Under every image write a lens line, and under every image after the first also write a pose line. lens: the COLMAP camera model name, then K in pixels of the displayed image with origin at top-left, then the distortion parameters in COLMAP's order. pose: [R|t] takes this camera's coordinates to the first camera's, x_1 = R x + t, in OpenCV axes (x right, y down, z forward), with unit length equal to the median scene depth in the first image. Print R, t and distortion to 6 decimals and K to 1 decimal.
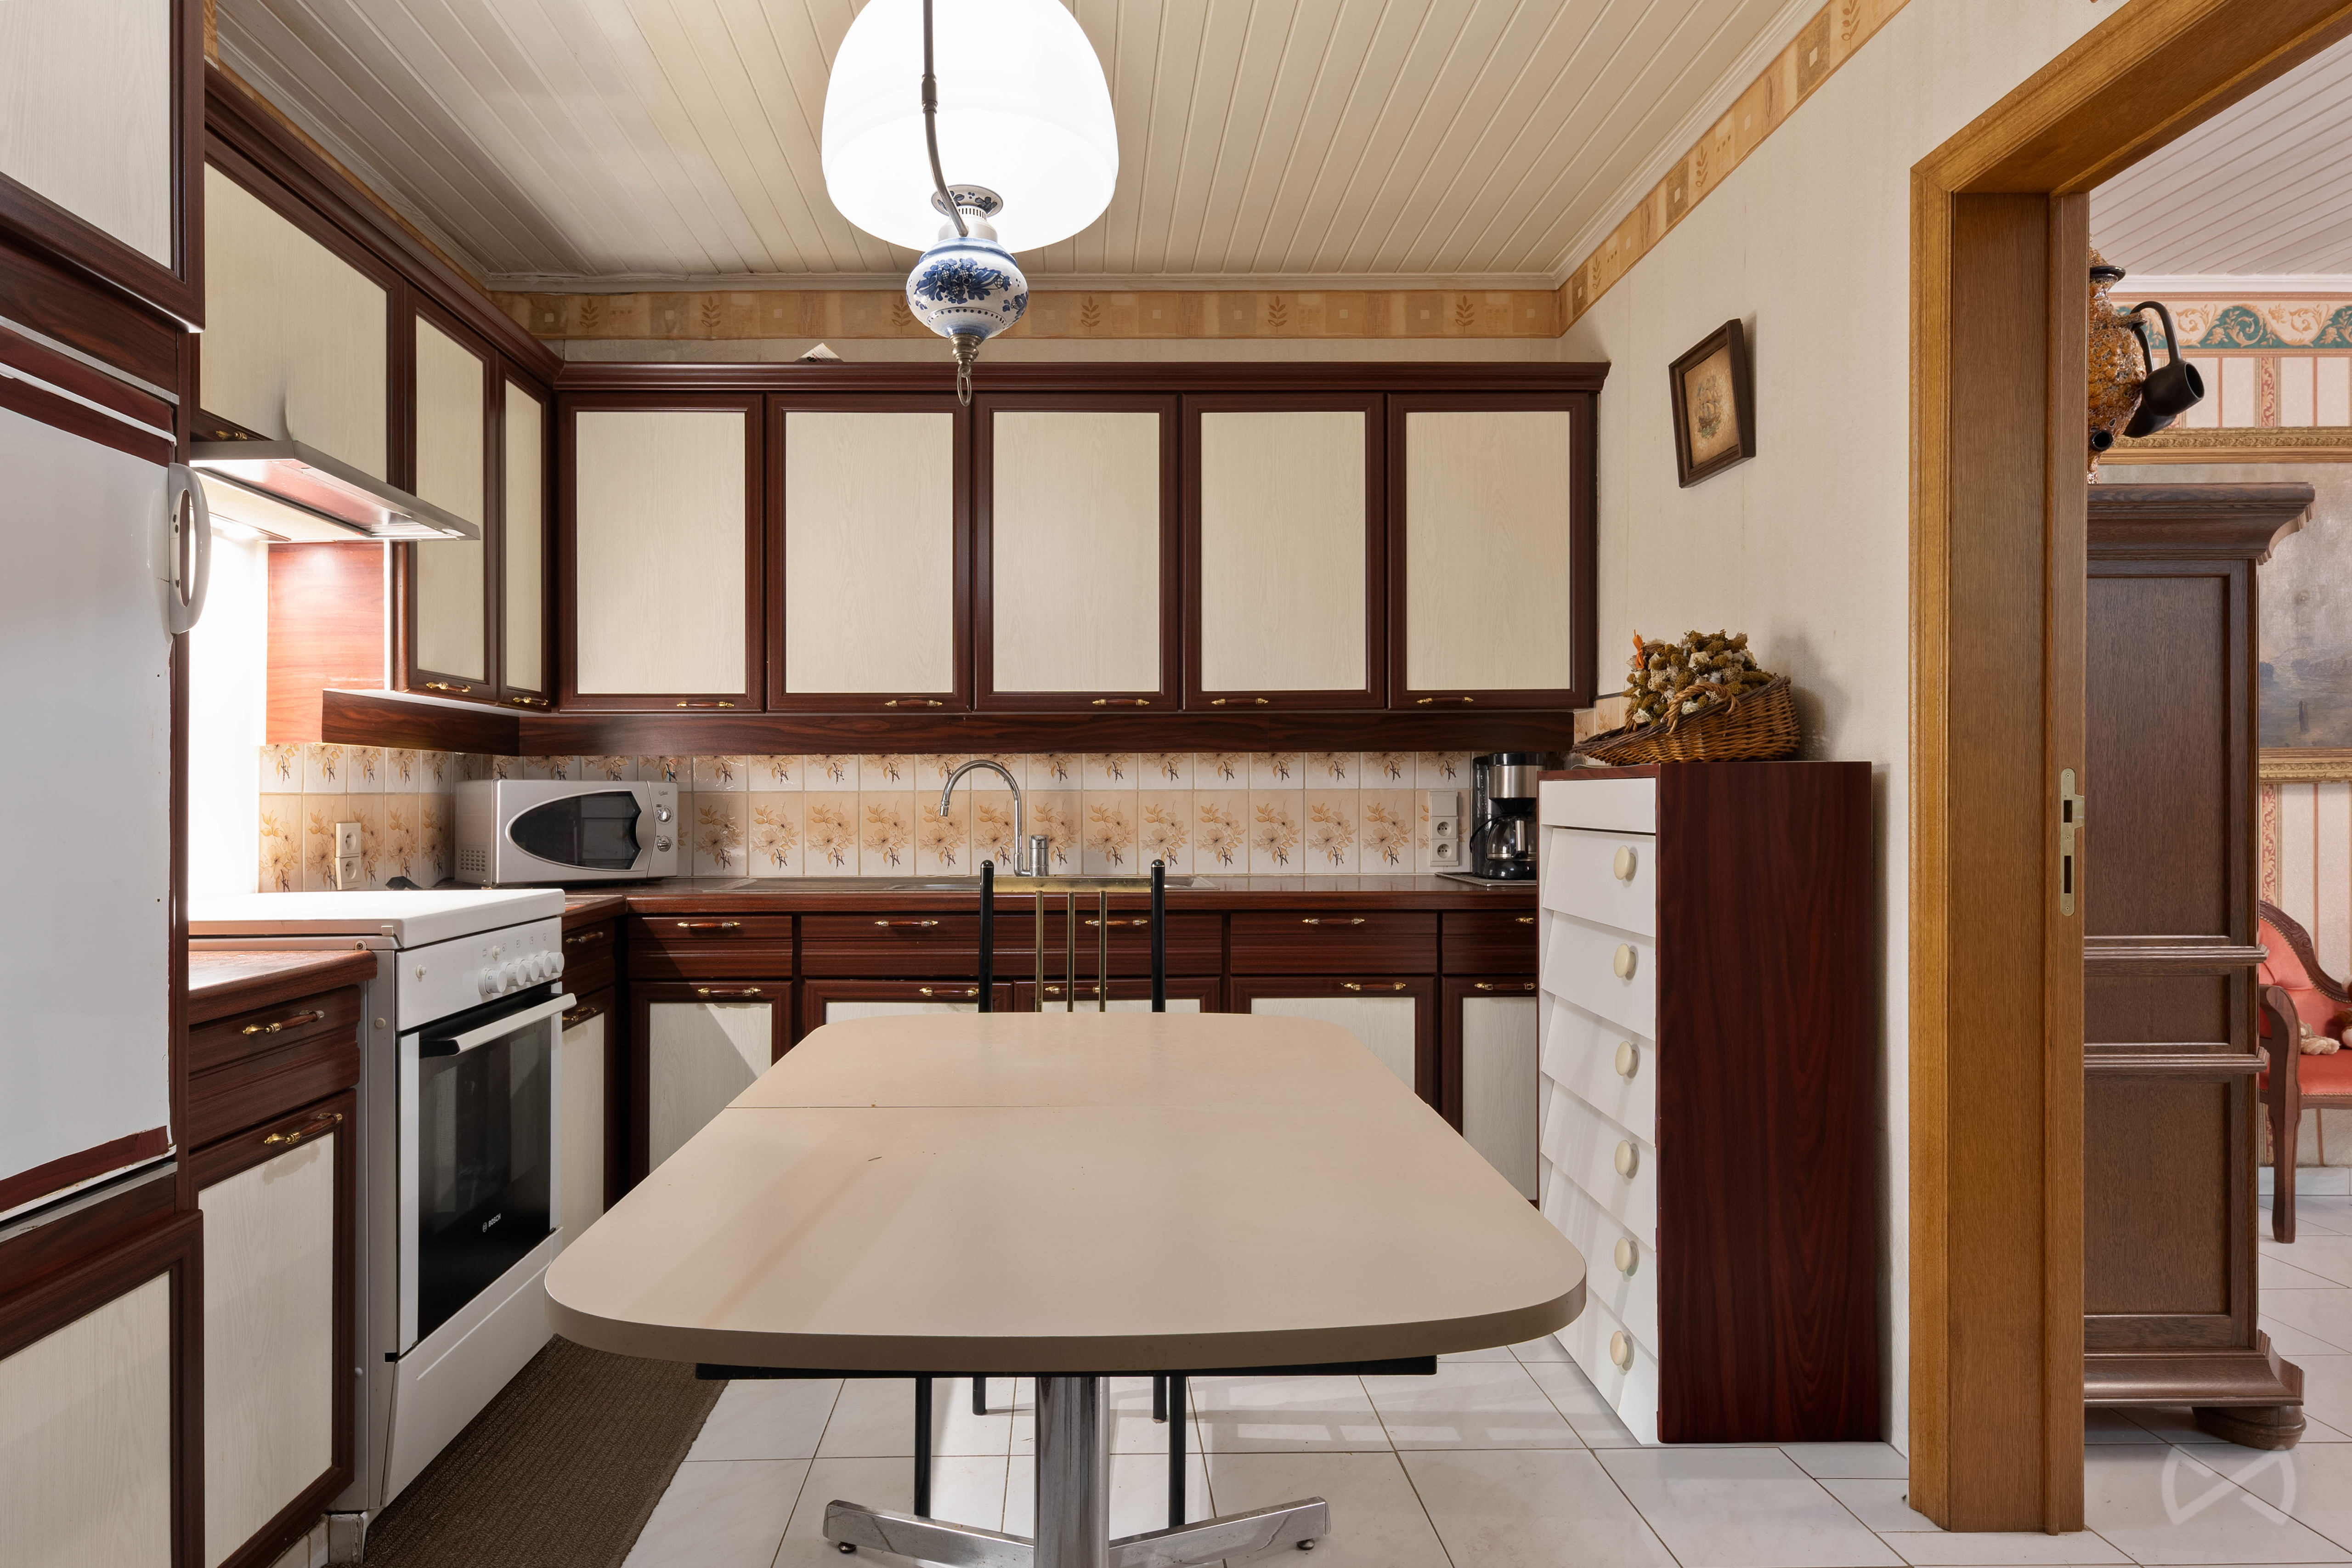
lens RADIAL K [[1203.6, 0, 1172.7], [0, 1203.6, 794.8], [0, 0, 1]] dist [0.005326, 0.001580]
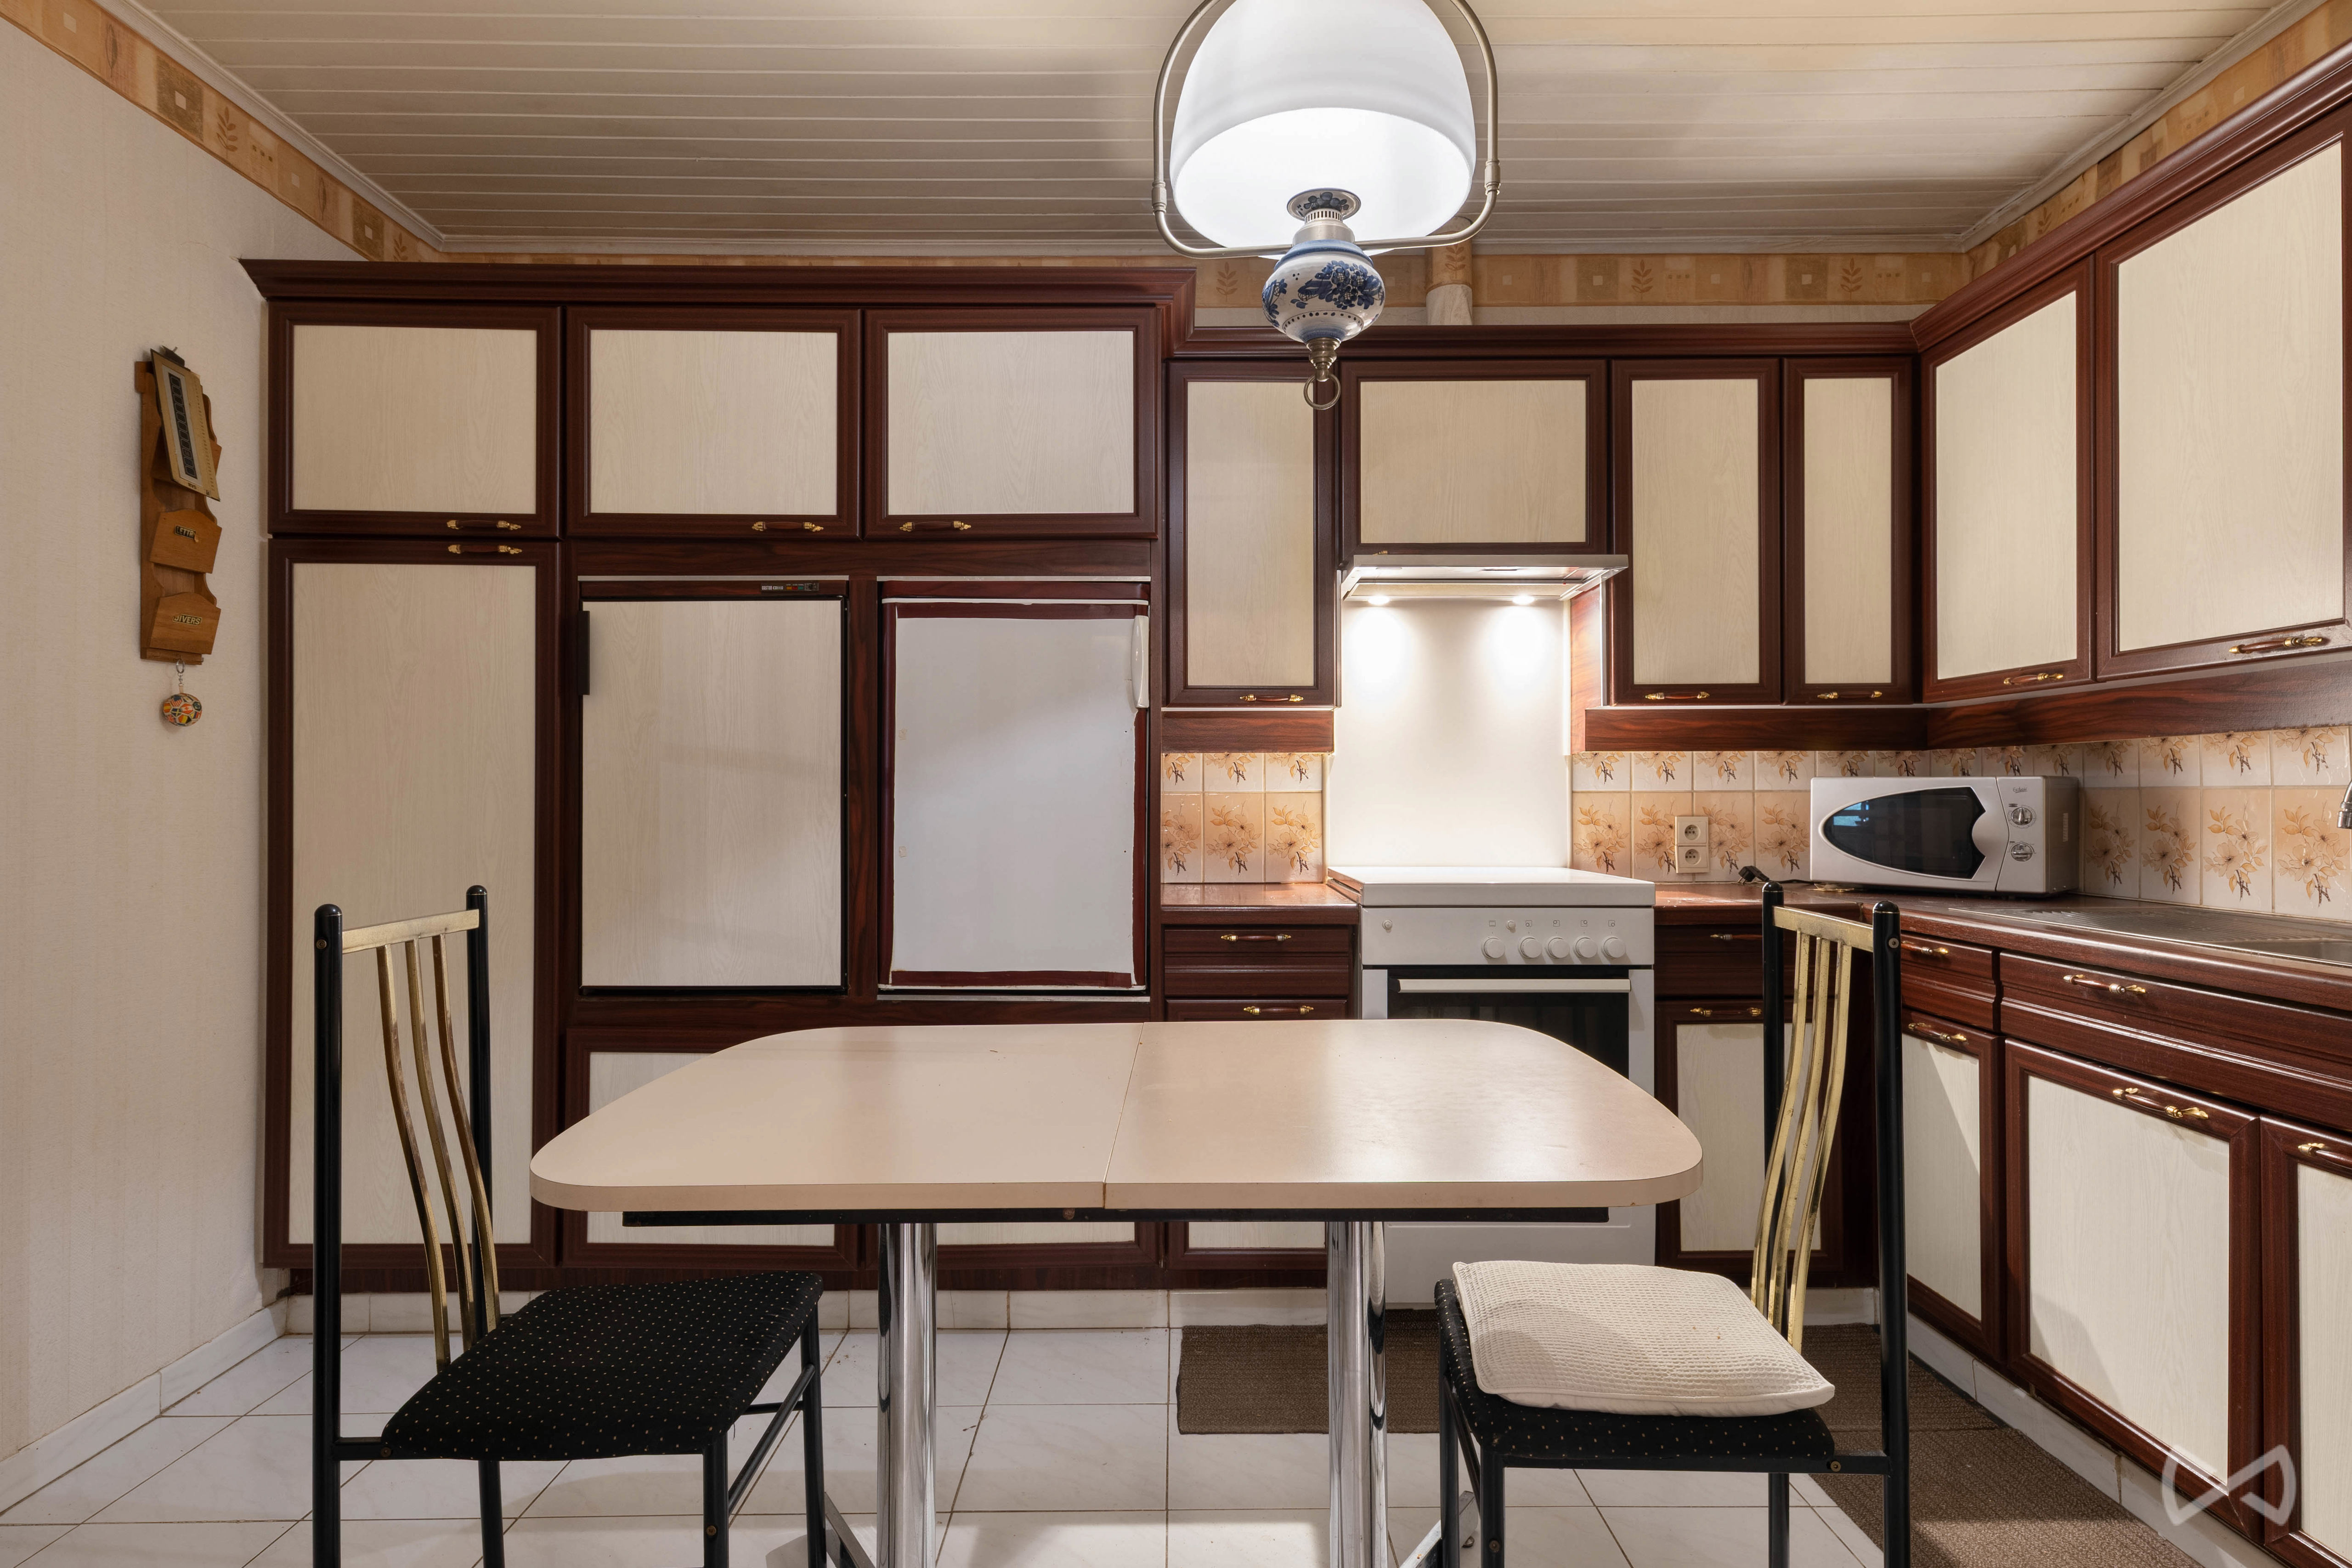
lens RADIAL K [[1203.6, 0, 1177.5], [0, 1203.6, 786.8], [0, 0, 1]] dist [0.005326, 0.001580]
pose [[-0.006810, -0.003828, -0.999969, 0.456356], [0.002819, 0.999989, -0.003847, -0.002270], [0.999973, -0.002845, -0.006800, 0.484598]]
